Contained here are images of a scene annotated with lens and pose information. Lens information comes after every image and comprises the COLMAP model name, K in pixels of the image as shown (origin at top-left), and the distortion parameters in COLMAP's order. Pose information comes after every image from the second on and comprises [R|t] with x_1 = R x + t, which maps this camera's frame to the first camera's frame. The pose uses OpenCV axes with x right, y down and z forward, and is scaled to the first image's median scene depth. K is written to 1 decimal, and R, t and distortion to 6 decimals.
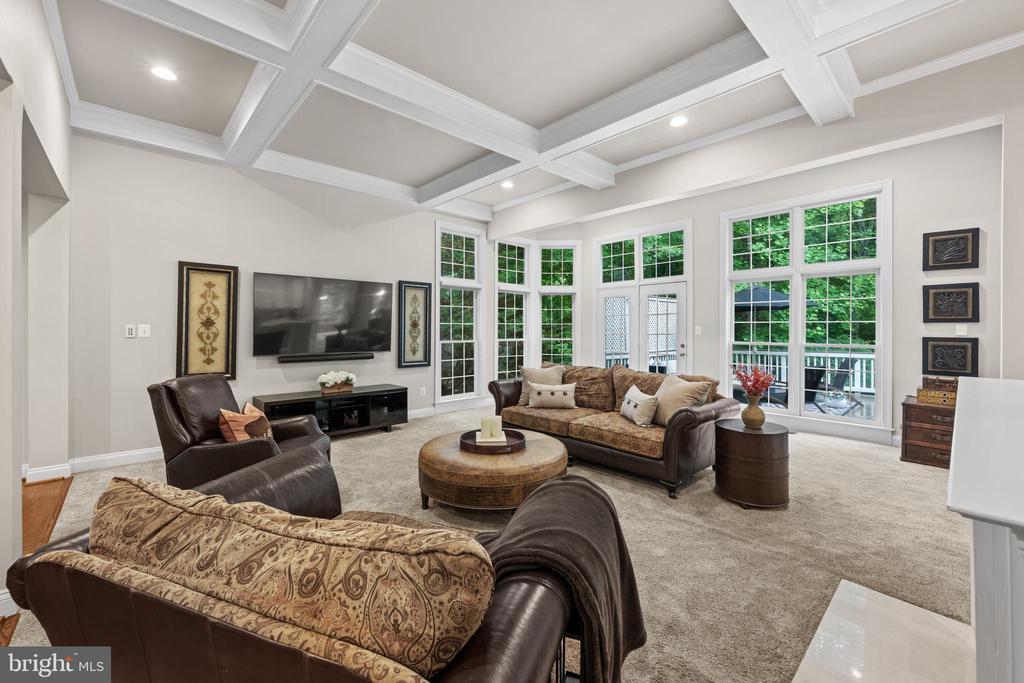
lens RADIAL K [[416.9, 0, 511.7], [0, 416.9, 330.1], [0, 0, 1]] dist [-0.000223, 0.000218]
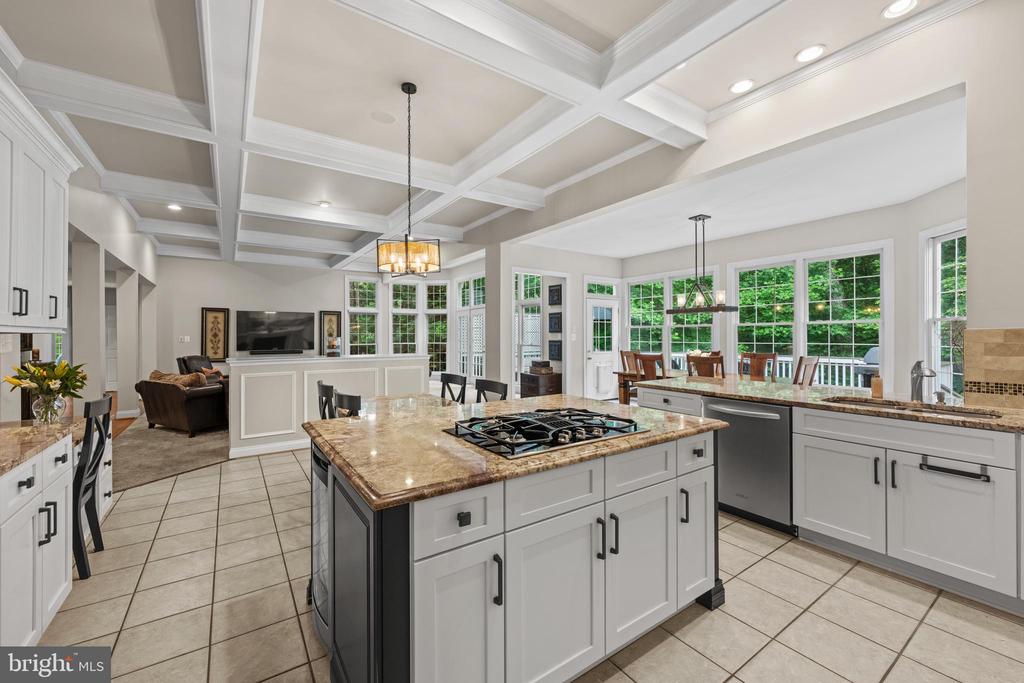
lens RADIAL K [[412.7, 0, 508.9], [0, 412.7, 335.2], [0, 0, 1]] dist [0.000734, 0.000191]
pose [[0.989080, -0.005828, -0.147266, 0.795979], [0.005417, 0.999980, -0.003192, -0.002220], [0.147282, 0.002360, 0.989092, -0.648678]]
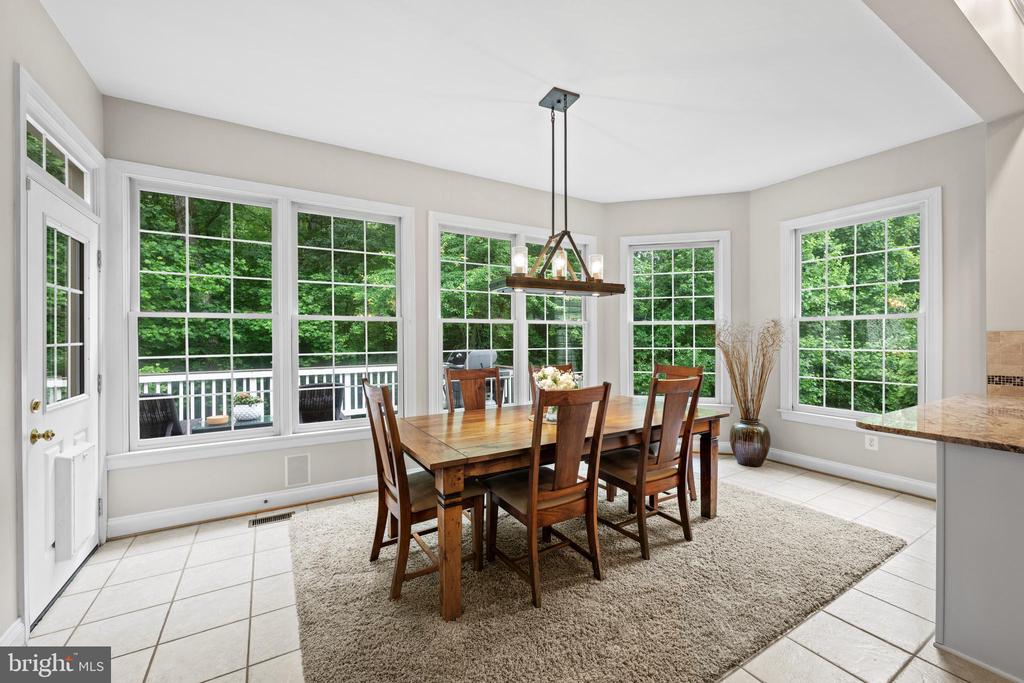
lens RADIAL K [[416.9, 0, 511.0], [0, 416.9, 337.7], [0, 0, 1]] dist [0.000394, 0.000032]
pose [[0.203972, -0.007366, 0.978949, 0.603397], [0.006638, 0.999959, 0.006141, -0.002911], [-0.978954, 0.005245, 0.204013, 0.274097]]
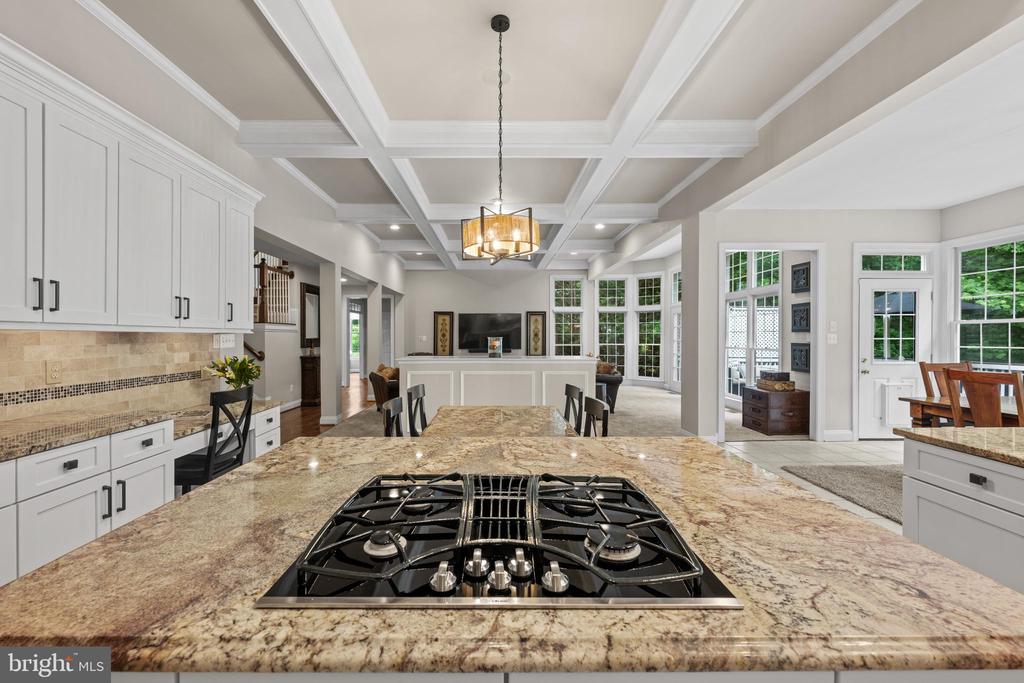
lens RADIAL K [[418.6, 0, 492.9], [0, 418.6, 338.4], [0, 0, 1]] dist [0.000452, 0.000121]
pose [[0.735405, 0.000469, -0.677628, 0.872255], [0.001174, 0.999997, 0.001966, -0.001898], [0.677627, -0.002241, 0.735402, -0.472245]]
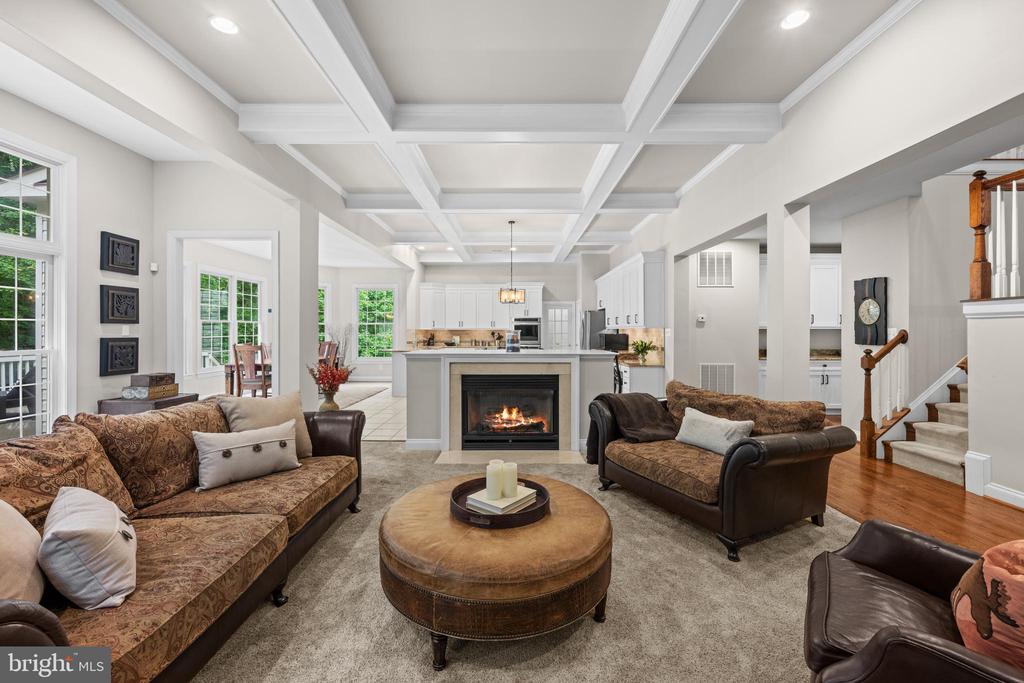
lens RADIAL K [[416.9, 0, 511.7], [0, 416.9, 330.1], [0, 0, 1]] dist [-0.000223, 0.000218]
pose [[-0.729360, -0.003442, 0.684121, -0.273206], [-0.002926, 0.999994, 0.001912, -0.004304], [-0.684124, -0.000607, -0.729366, 0.774546]]
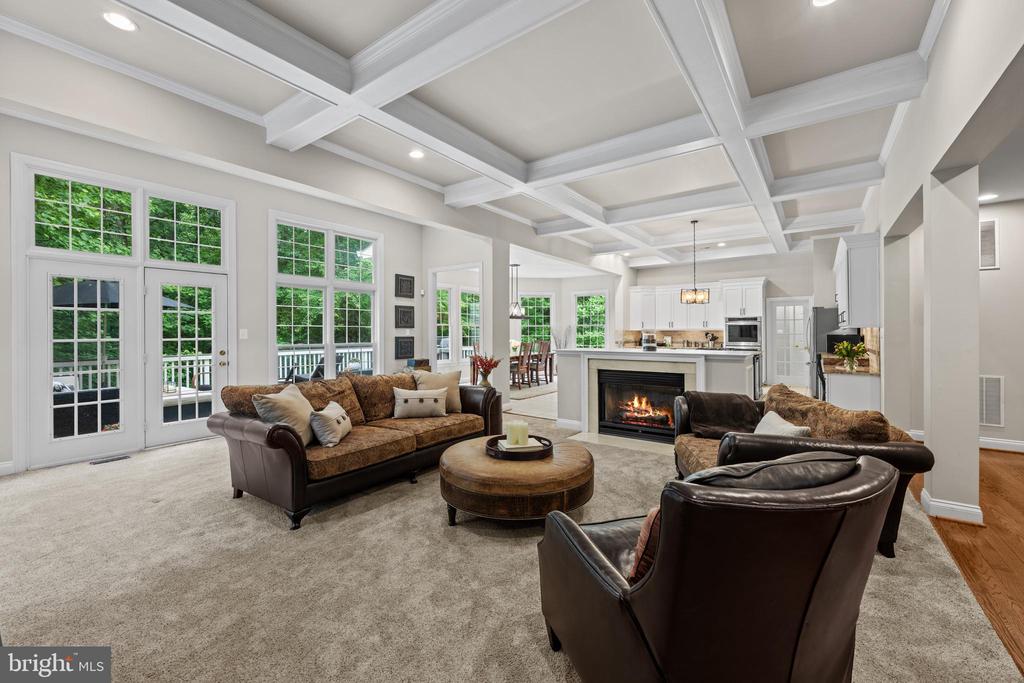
lens RADIAL K [[416.9, 0, 511.7], [0, 416.9, 330.1], [0, 0, 1]] dist [-0.000223, 0.000218]
pose [[-0.190004, 0.001011, 0.981783, -0.528236], [0.003572, 0.999994, -0.000339, -0.005176], [-0.981777, 0.003443, -0.190006, 0.633865]]
